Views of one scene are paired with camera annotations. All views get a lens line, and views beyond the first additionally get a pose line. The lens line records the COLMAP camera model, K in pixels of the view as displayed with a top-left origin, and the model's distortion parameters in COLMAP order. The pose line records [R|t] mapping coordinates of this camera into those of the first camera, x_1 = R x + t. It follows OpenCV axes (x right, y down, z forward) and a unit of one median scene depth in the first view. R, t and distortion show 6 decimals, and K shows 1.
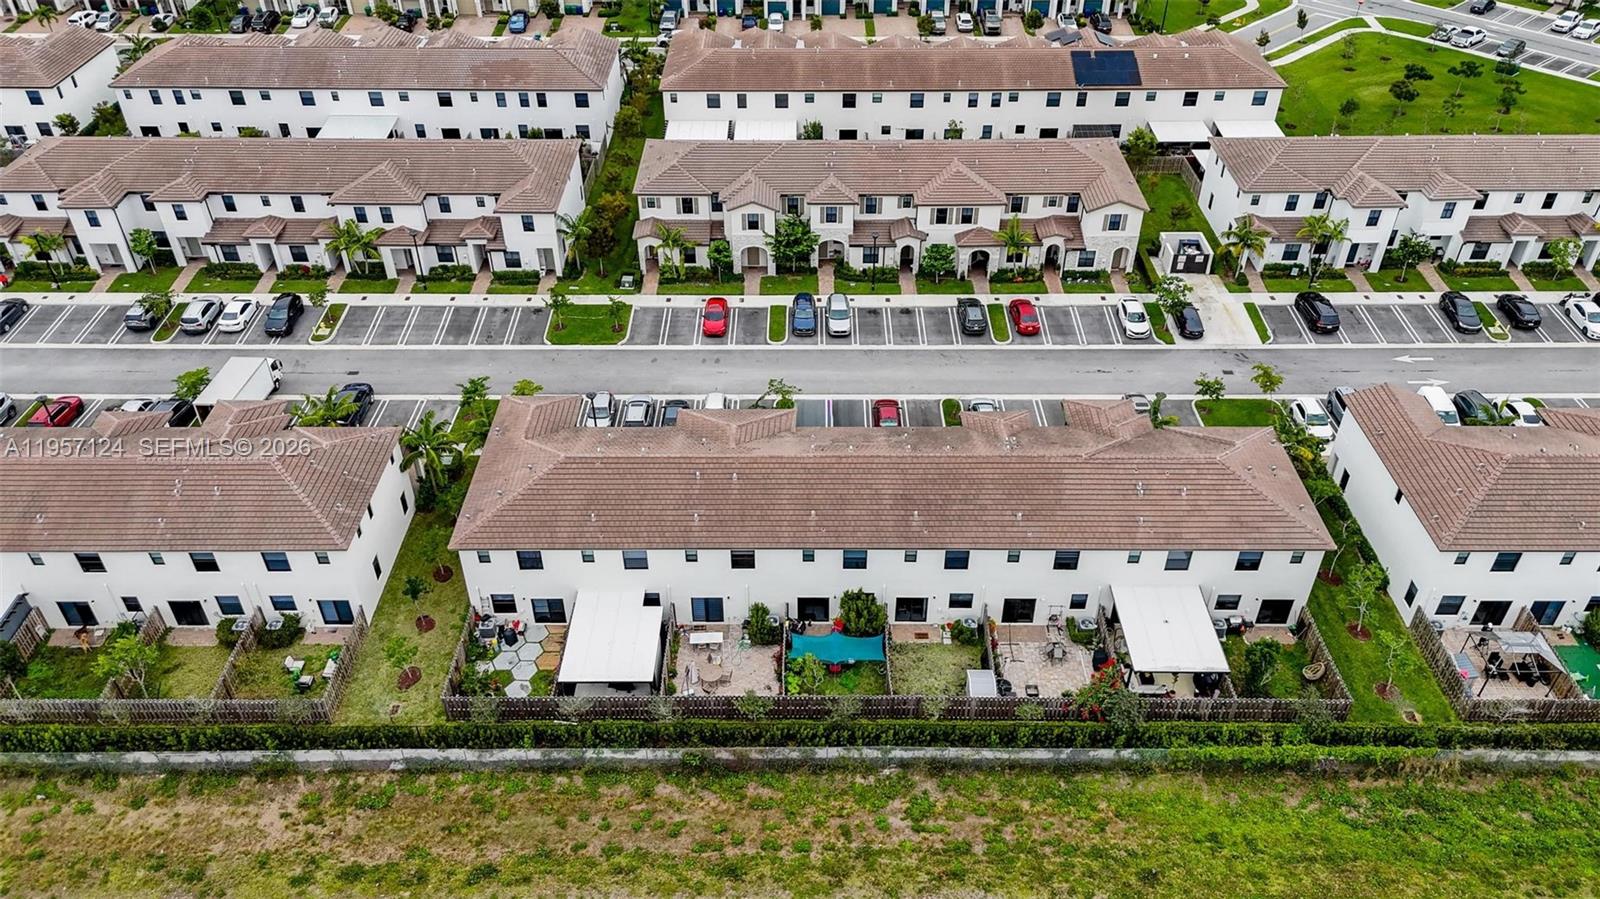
lens RADIAL K [[1177.5, 0, 802.7], [0, 1177.5, 466.8], [0, 0, 1]] dist [0.099671, -0.121384]
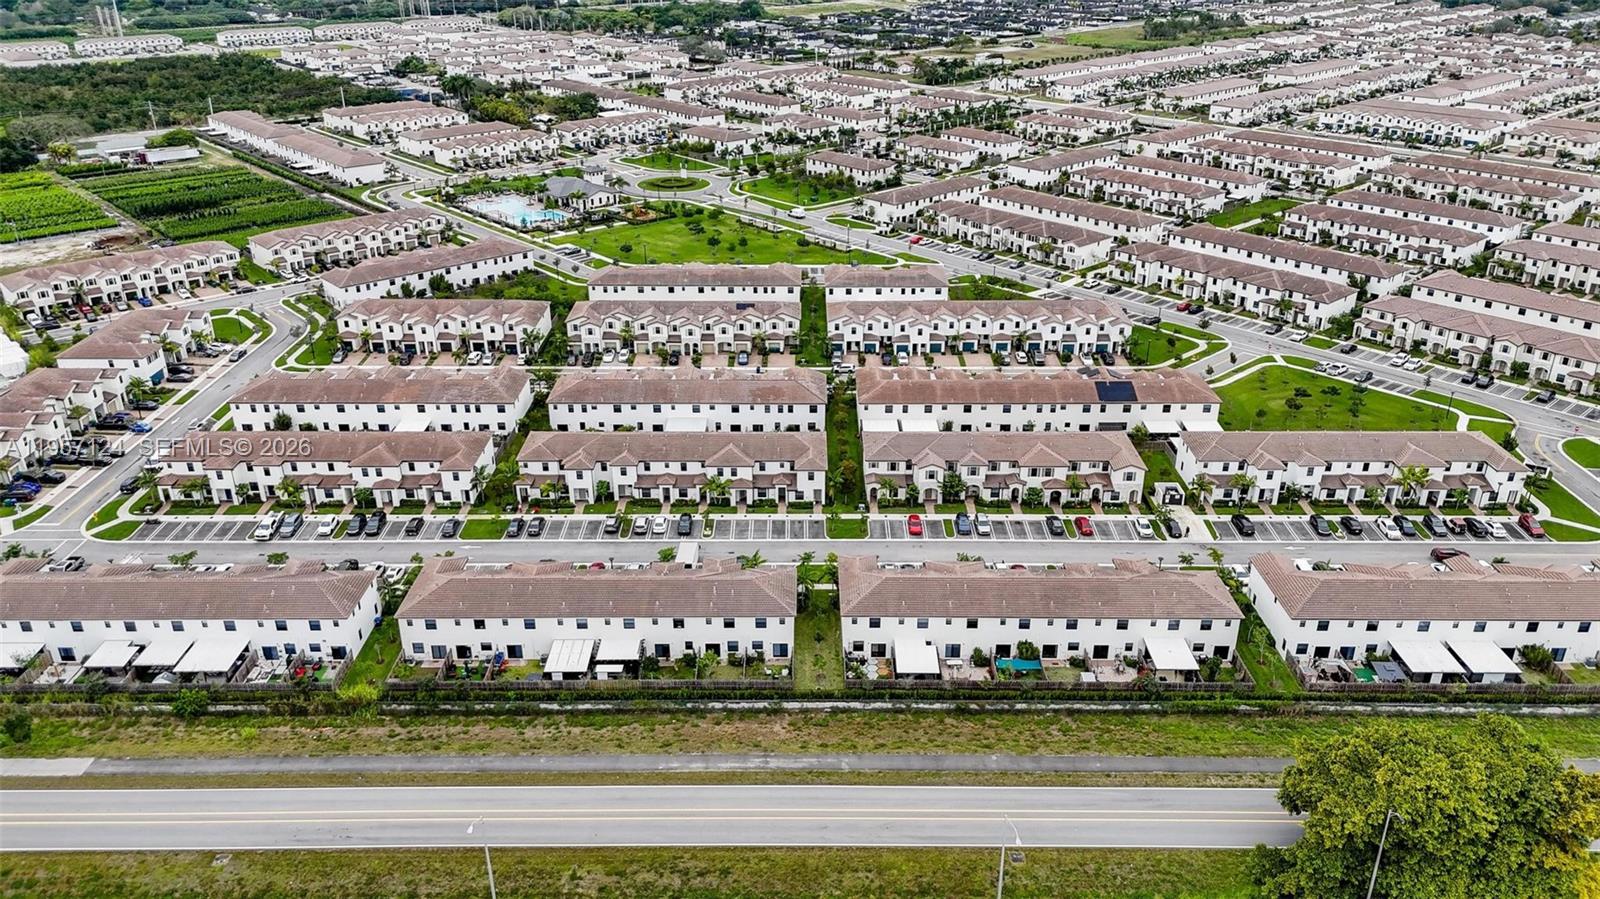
lens RADIAL K [[1206.2, 0, 800.0], [0, 1206.2, 449.5], [0, 0, 1]] dist [0.089949, -0.108539]
pose [[0.999997, 0.001399, 0.002127, -0.258678], [-0.000858, 0.971865, -0.235537, 0.202618], [-0.002396, 0.235535, 0.971863, -0.858202]]
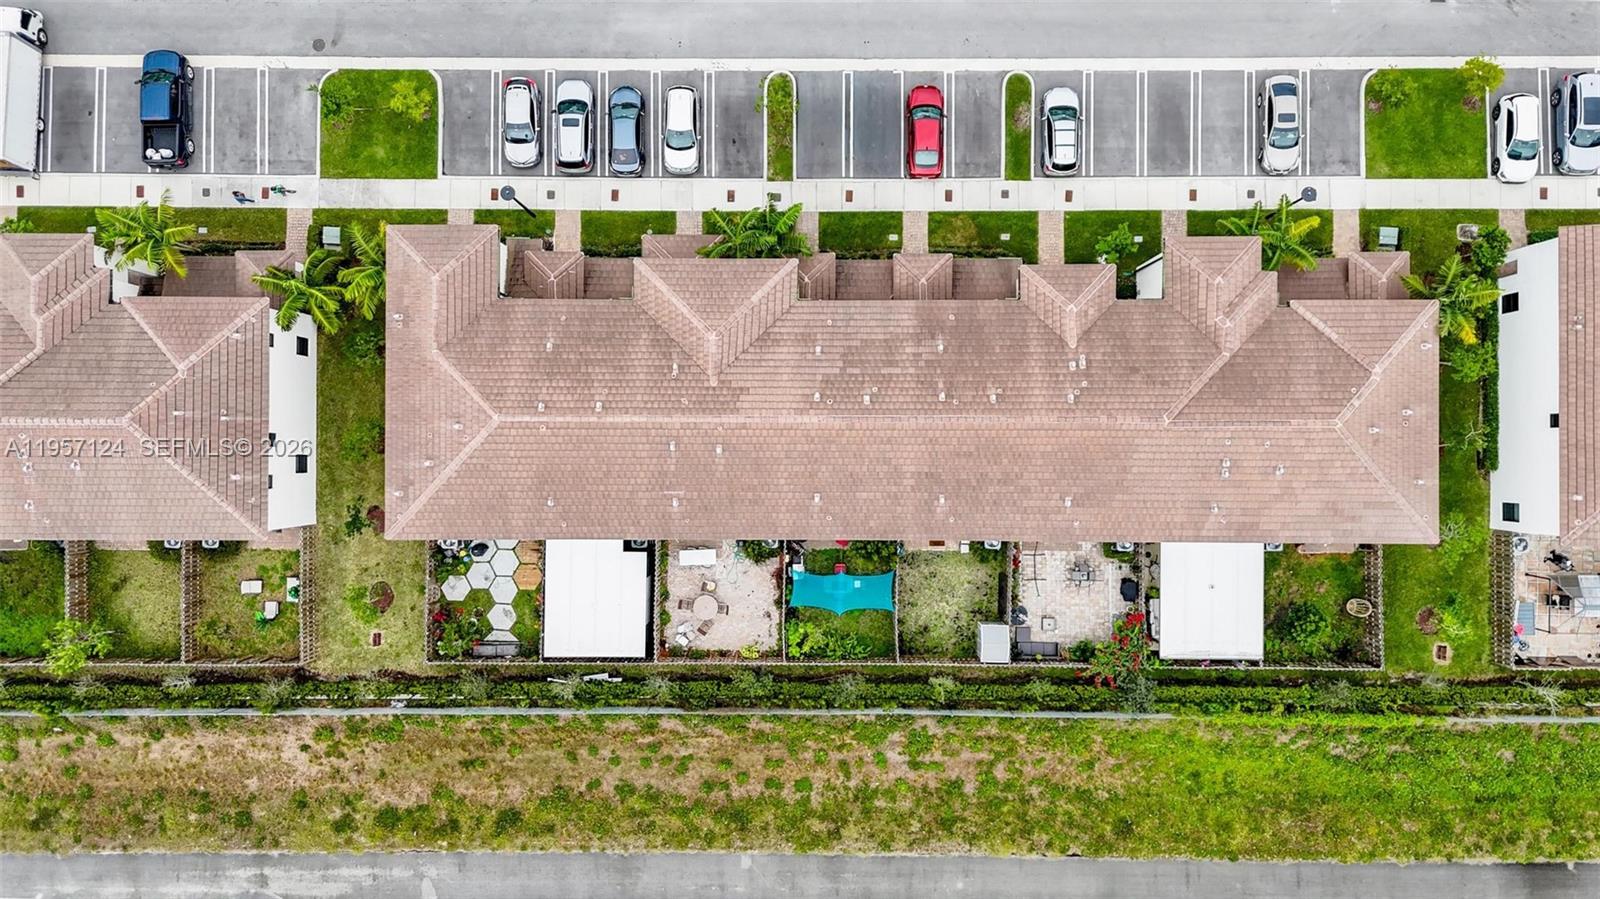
lens RADIAL K [[1206.2, 0, 800.0], [0, 1206.2, 449.5], [0, 0, 1]] dist [0.089949, -0.108539]
pose [[0.999979, 0.002436, -0.005927, 0.001272], [0.003146, 0.619058, 0.785339, -0.444025], [0.005582, -0.785342, 0.619037, 0.349742]]
